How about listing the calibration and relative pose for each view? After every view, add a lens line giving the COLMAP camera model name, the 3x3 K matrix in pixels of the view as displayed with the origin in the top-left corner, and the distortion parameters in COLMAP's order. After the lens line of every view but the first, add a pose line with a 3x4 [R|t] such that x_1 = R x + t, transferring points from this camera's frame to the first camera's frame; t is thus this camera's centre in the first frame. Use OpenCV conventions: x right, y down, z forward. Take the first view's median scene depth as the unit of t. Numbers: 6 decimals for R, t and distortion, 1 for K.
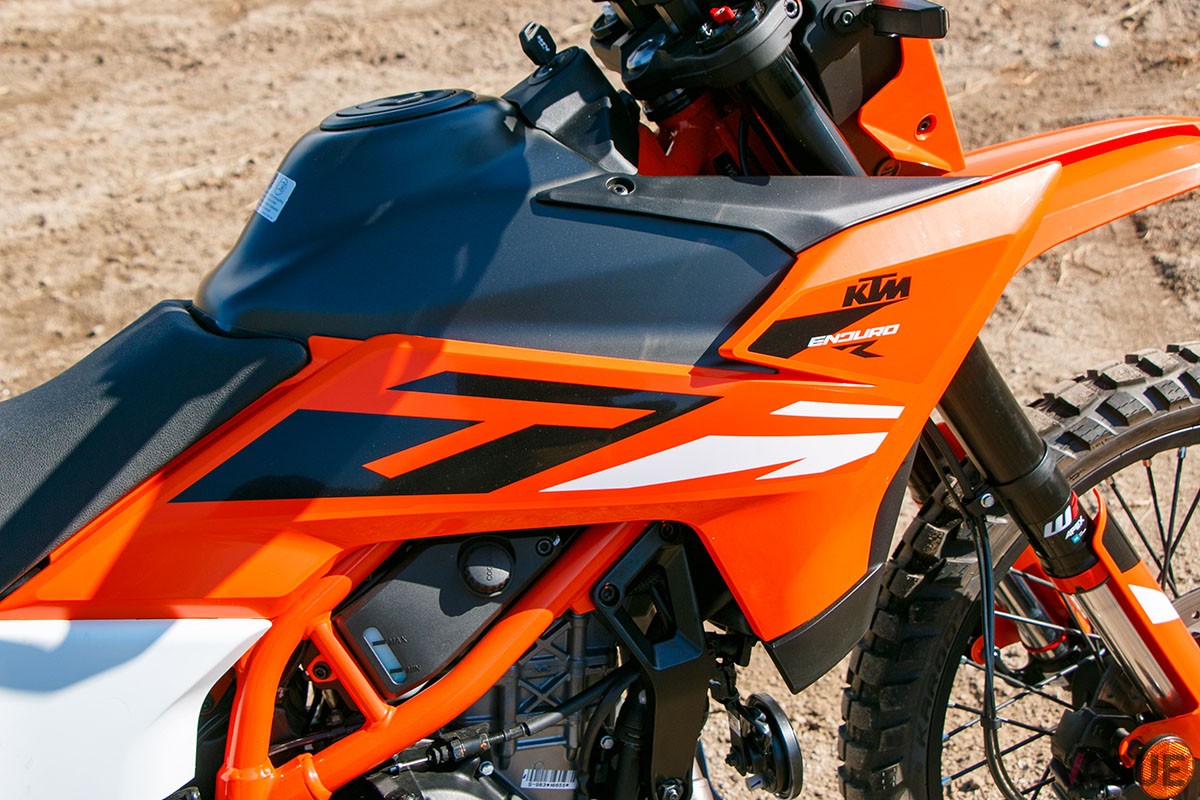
lens RADIAL K [[1797.1, 0, 600.7], [0, 1797.1, 463.1], [0, 0, 1]] dist [-0.009643, 0.018480]
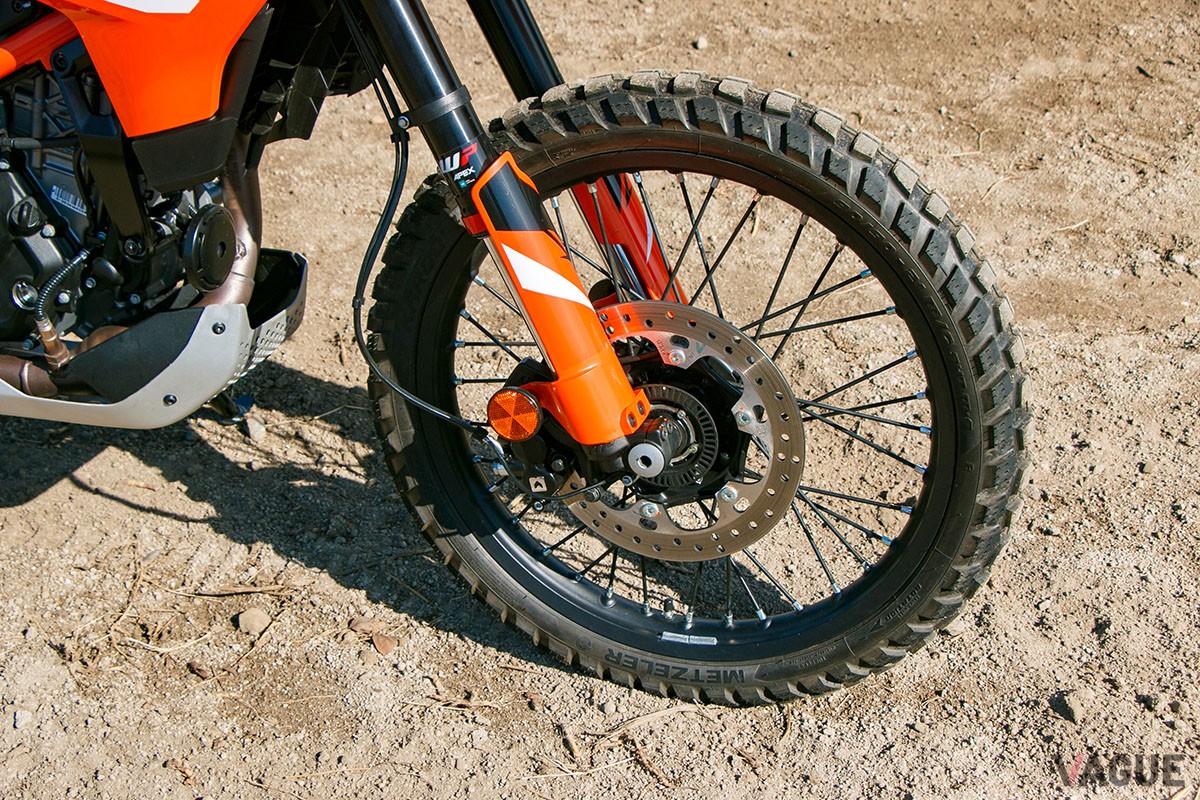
lens RADIAL K [[1887.5, 0, 569.0], [0, 1887.5, 400.8], [0, 0, 1]] dist [0.141115, 0.056969]
pose [[0.749933, 0.411723, -0.517769, 1.172196], [-0.323764, 0.910994, 0.255473, -0.189777], [0.576869, -0.023953, 0.816486, 0.067397]]
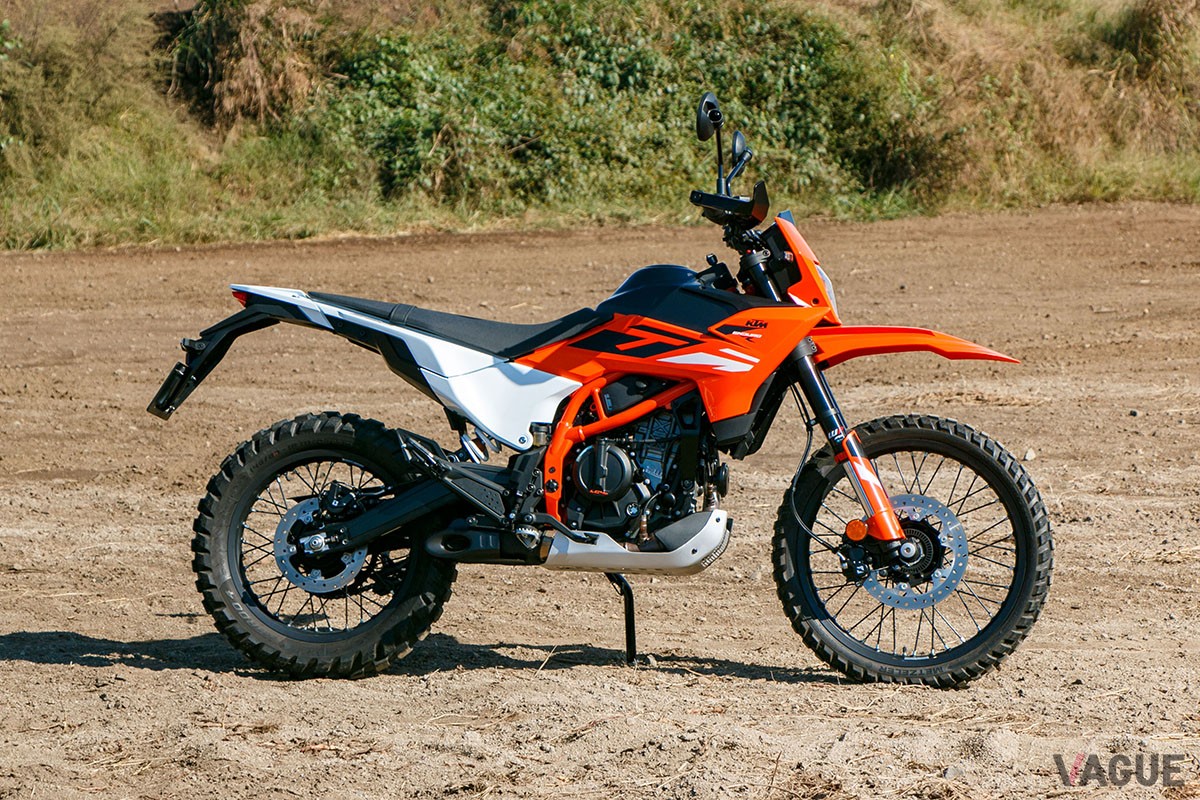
lens RADIAL K [[4082.5, 0, 600.0], [0, 4082.5, 400.0], [0, 0, 1]] dist [0.799018, 0.089168]
pose [[0.852661, 0.141420, -0.502961, 3.994101], [-0.327833, 0.894390, -0.304289, 2.612343], [0.406811, 0.424342, 0.808974, -5.635300]]
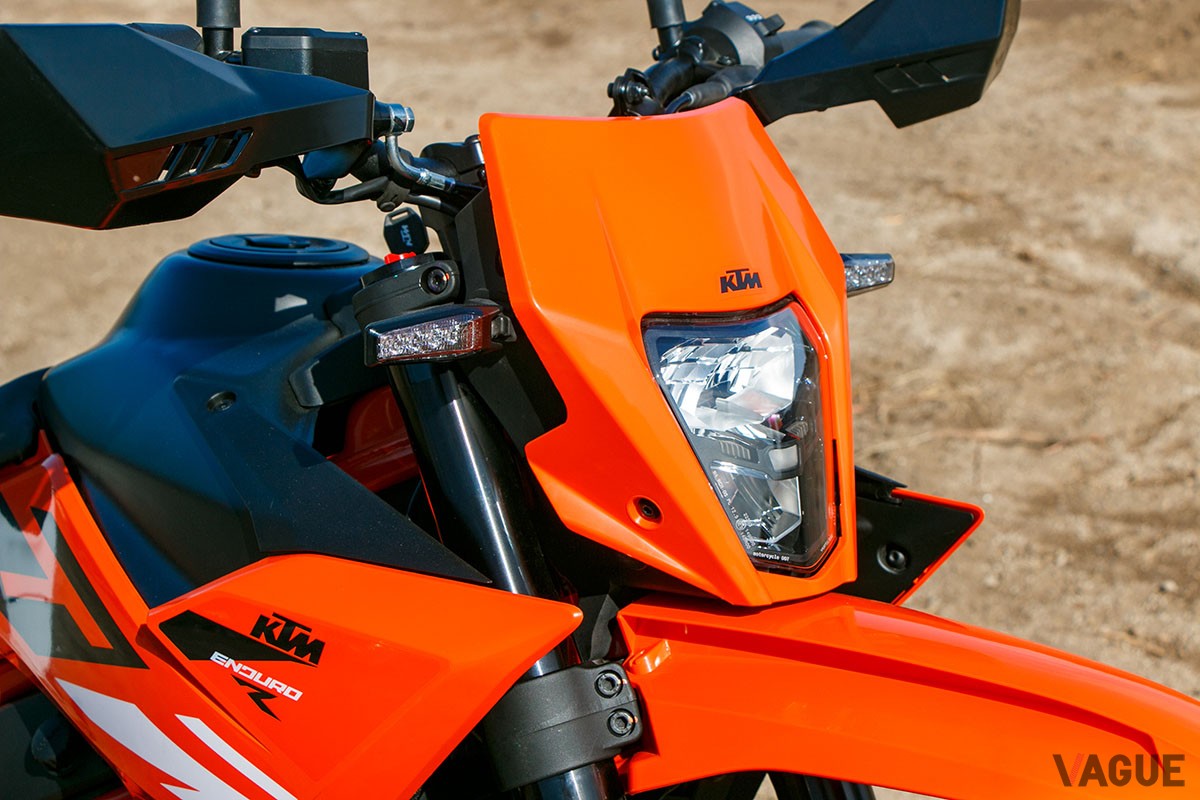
lens RADIAL K [[2703.6, 0, 600.0], [0, 2703.6, 400.0], [0, 0, 1]] dist [0.318565, 0.196955]
pose [[0.443166, 0.349266, -0.825601, 1.153254], [-0.410486, 0.897813, 0.159475, -0.432337], [0.796935, 0.268224, 0.541250, 0.437233]]
